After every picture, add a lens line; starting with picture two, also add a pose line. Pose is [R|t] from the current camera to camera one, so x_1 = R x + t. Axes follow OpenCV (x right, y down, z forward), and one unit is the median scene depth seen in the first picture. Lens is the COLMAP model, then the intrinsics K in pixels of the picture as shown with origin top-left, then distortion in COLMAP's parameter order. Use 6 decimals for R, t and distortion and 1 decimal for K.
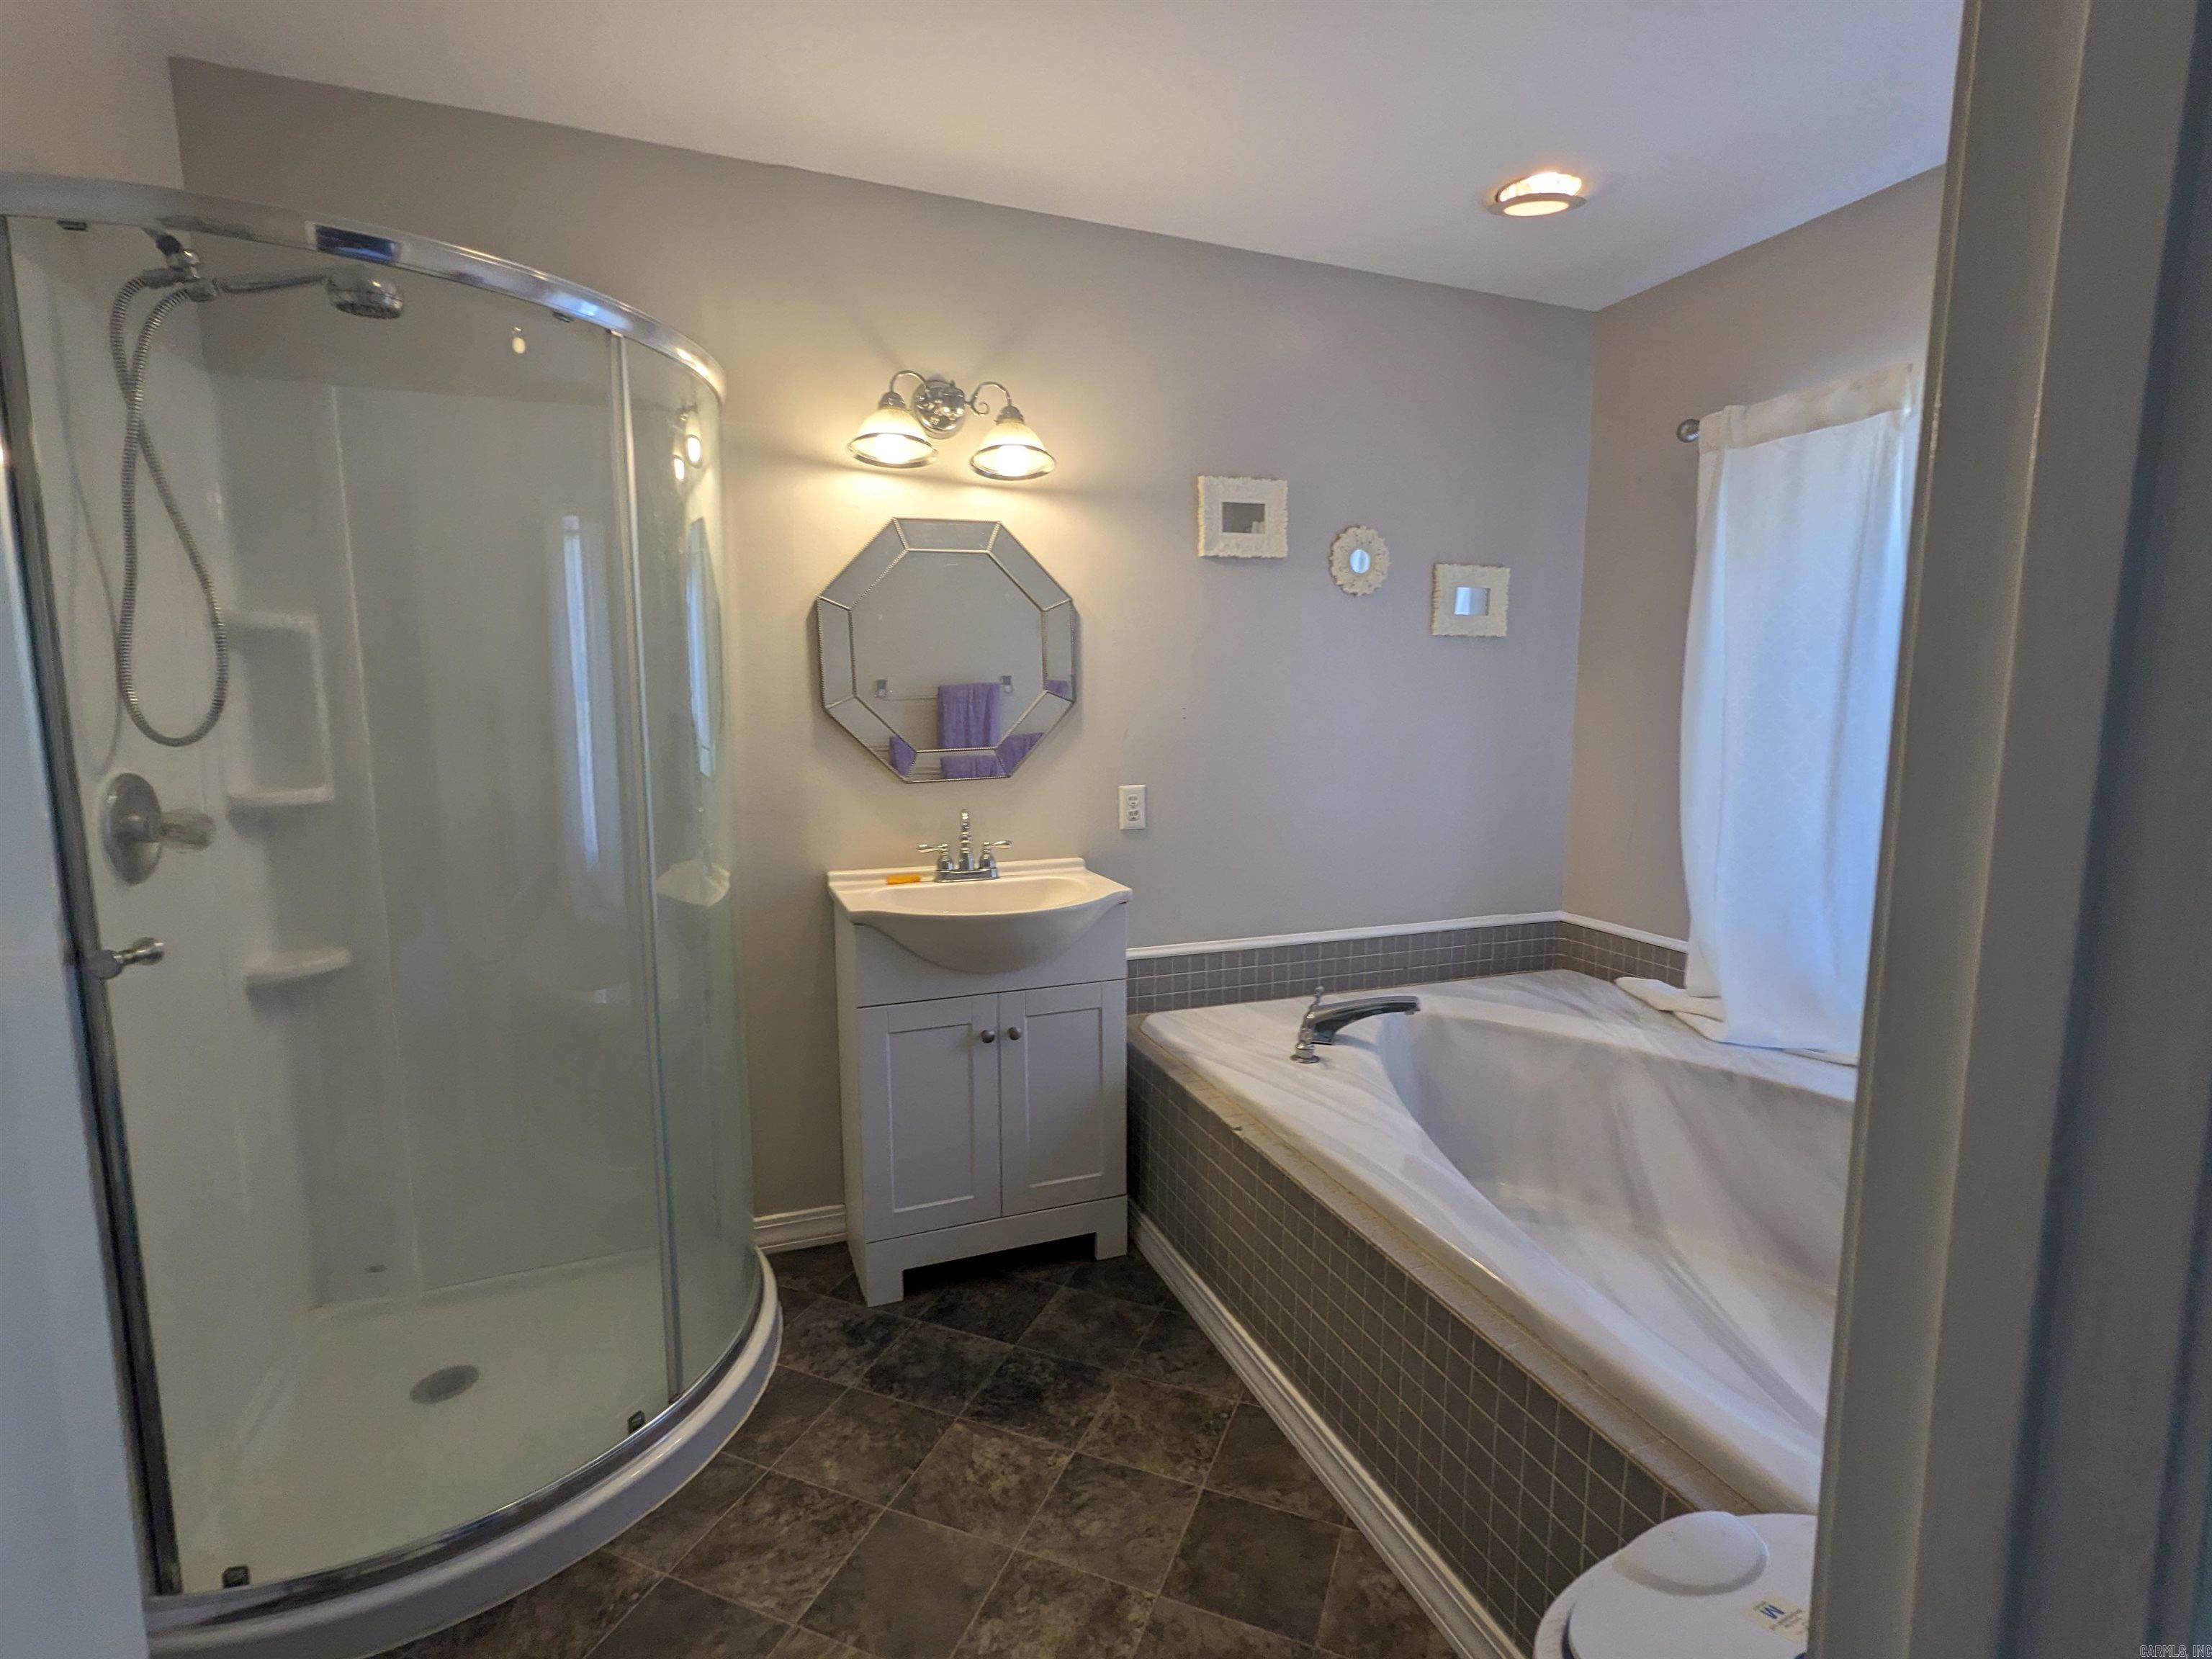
lens RADIAL K [[1063.1, 0, 1114.8], [0, 1063.1, 828.7], [0, 0, 1]] dist [-0.005870, 0.003813]
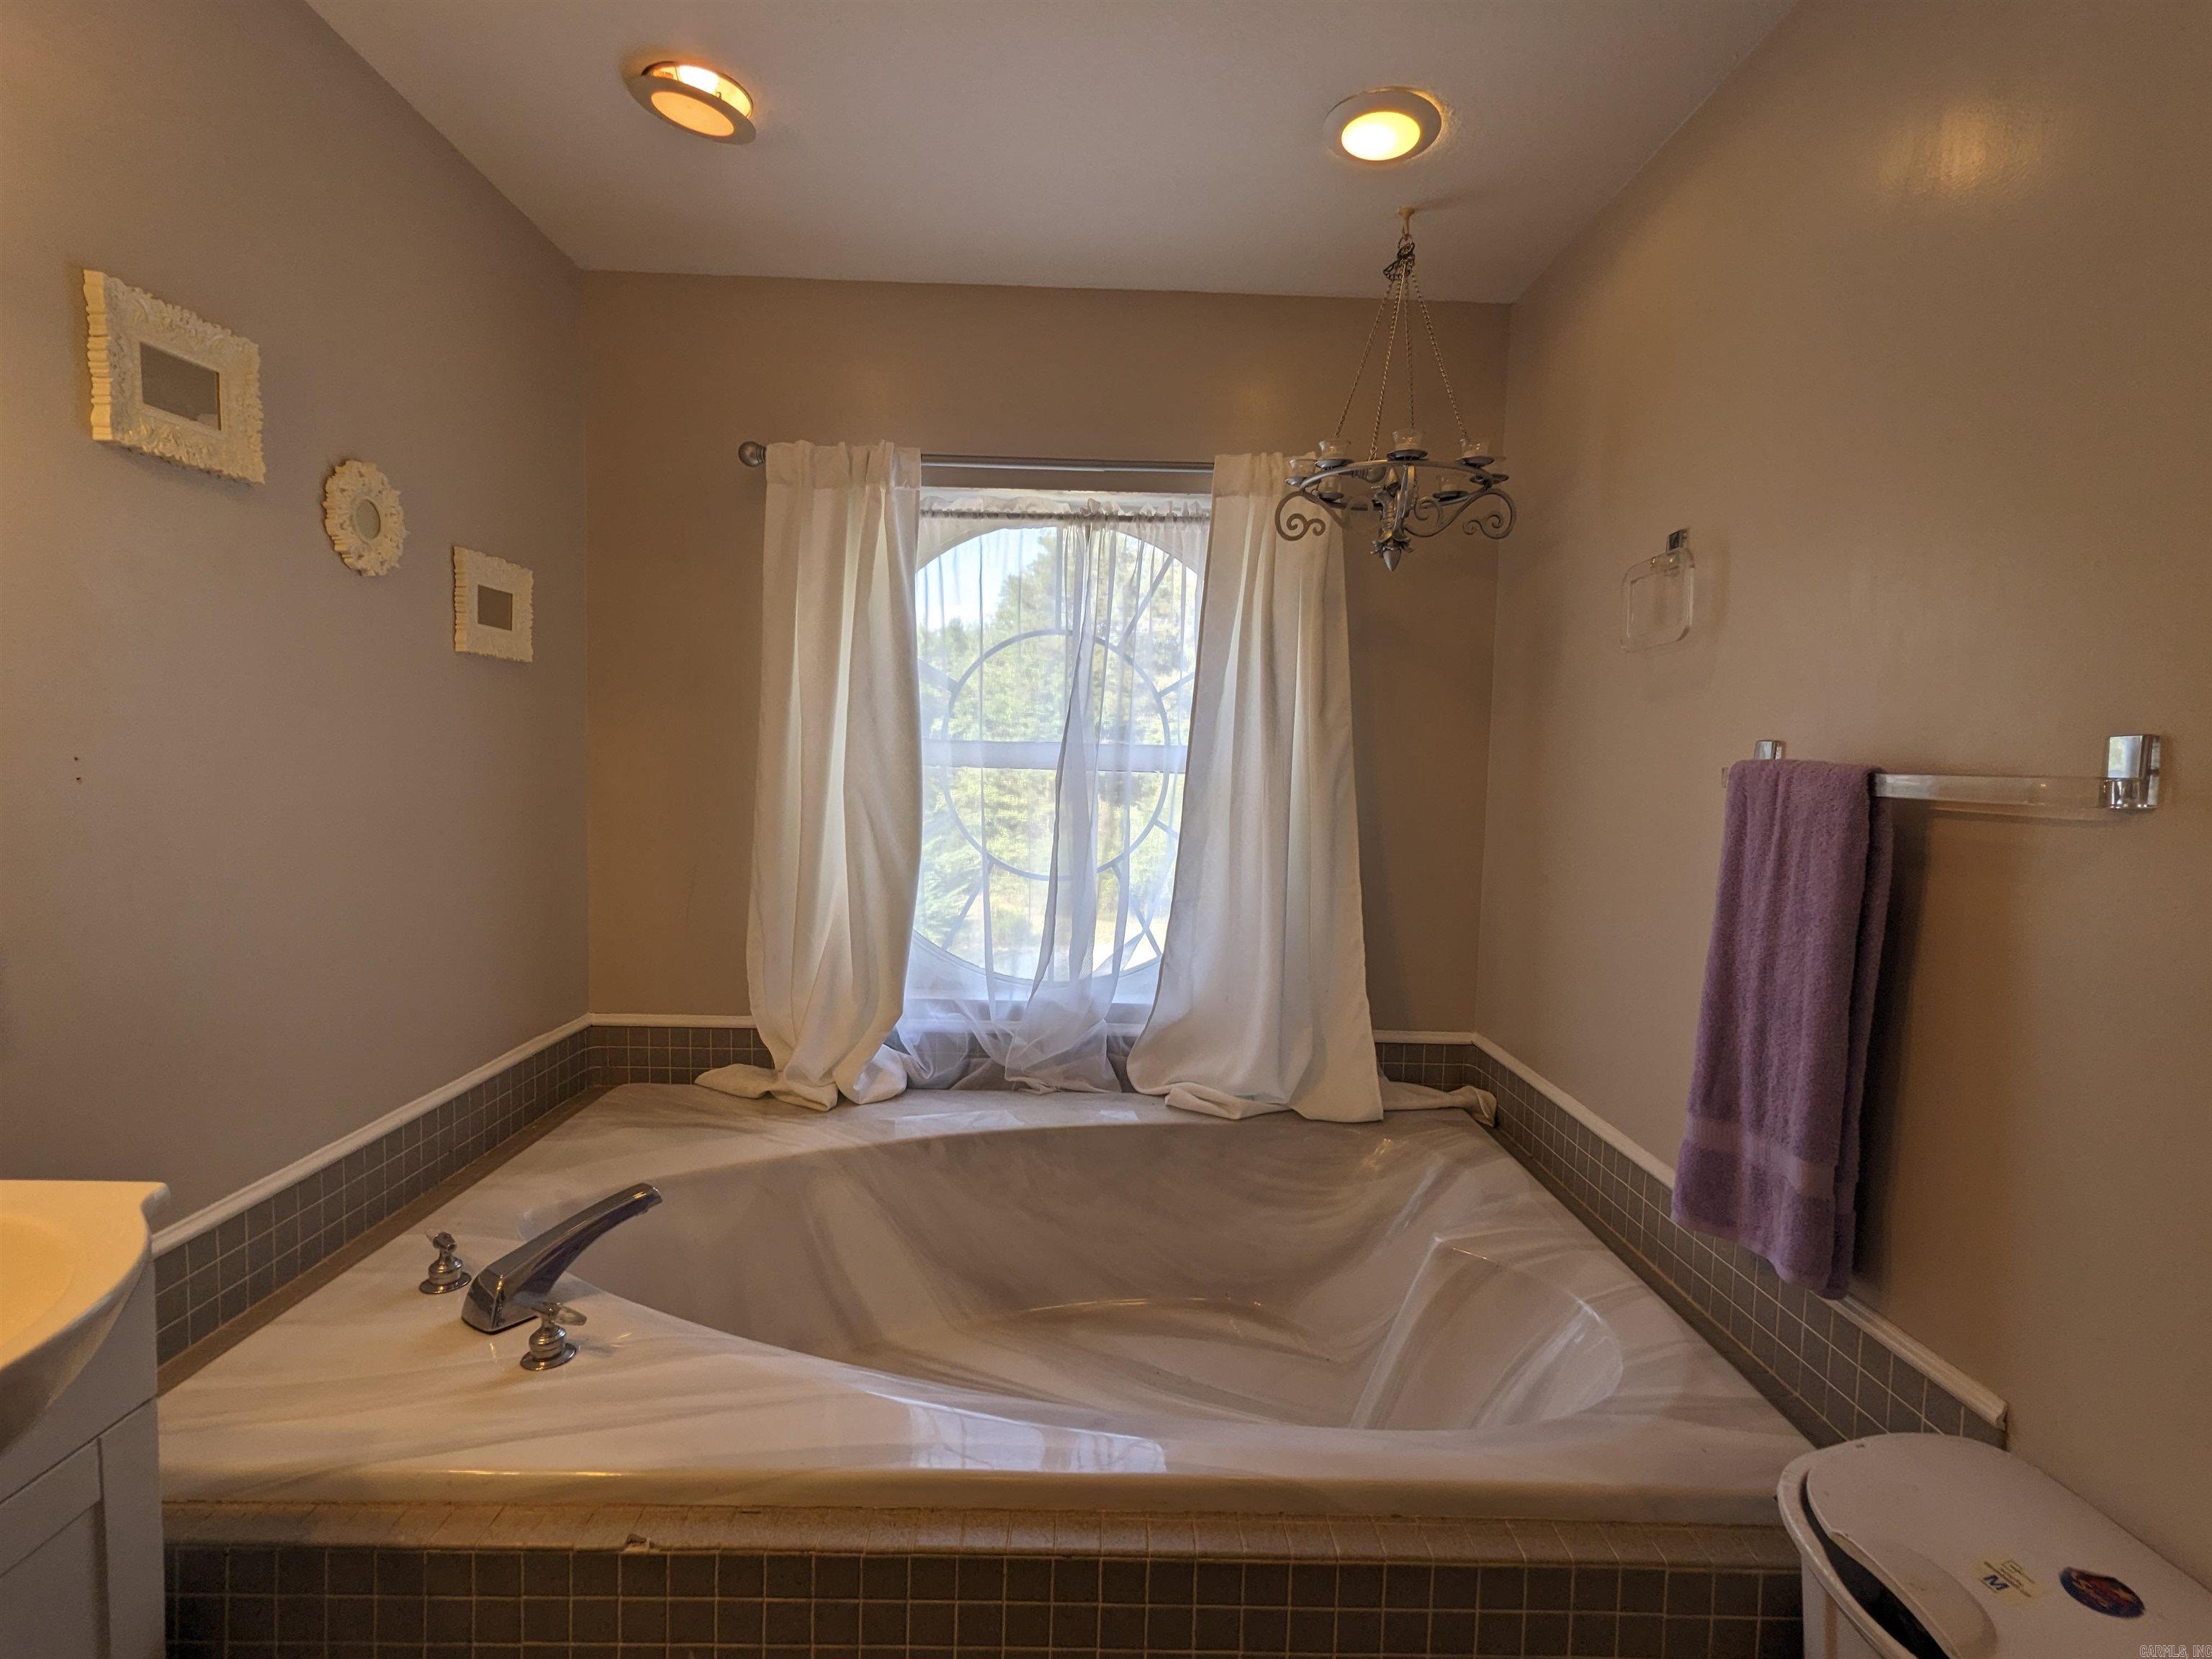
lens RADIAL K [[1063.1, 0, 1099.7], [0, 1063.1, 832.9], [0, 0, 1]] dist [-0.005870, 0.003813]
pose [[0.342790, -0.060739, 0.937447, -0.238052], [0.092288, 0.995258, 0.030738, -0.059554], [-0.934868, 0.075978, 0.346769, 0.466537]]
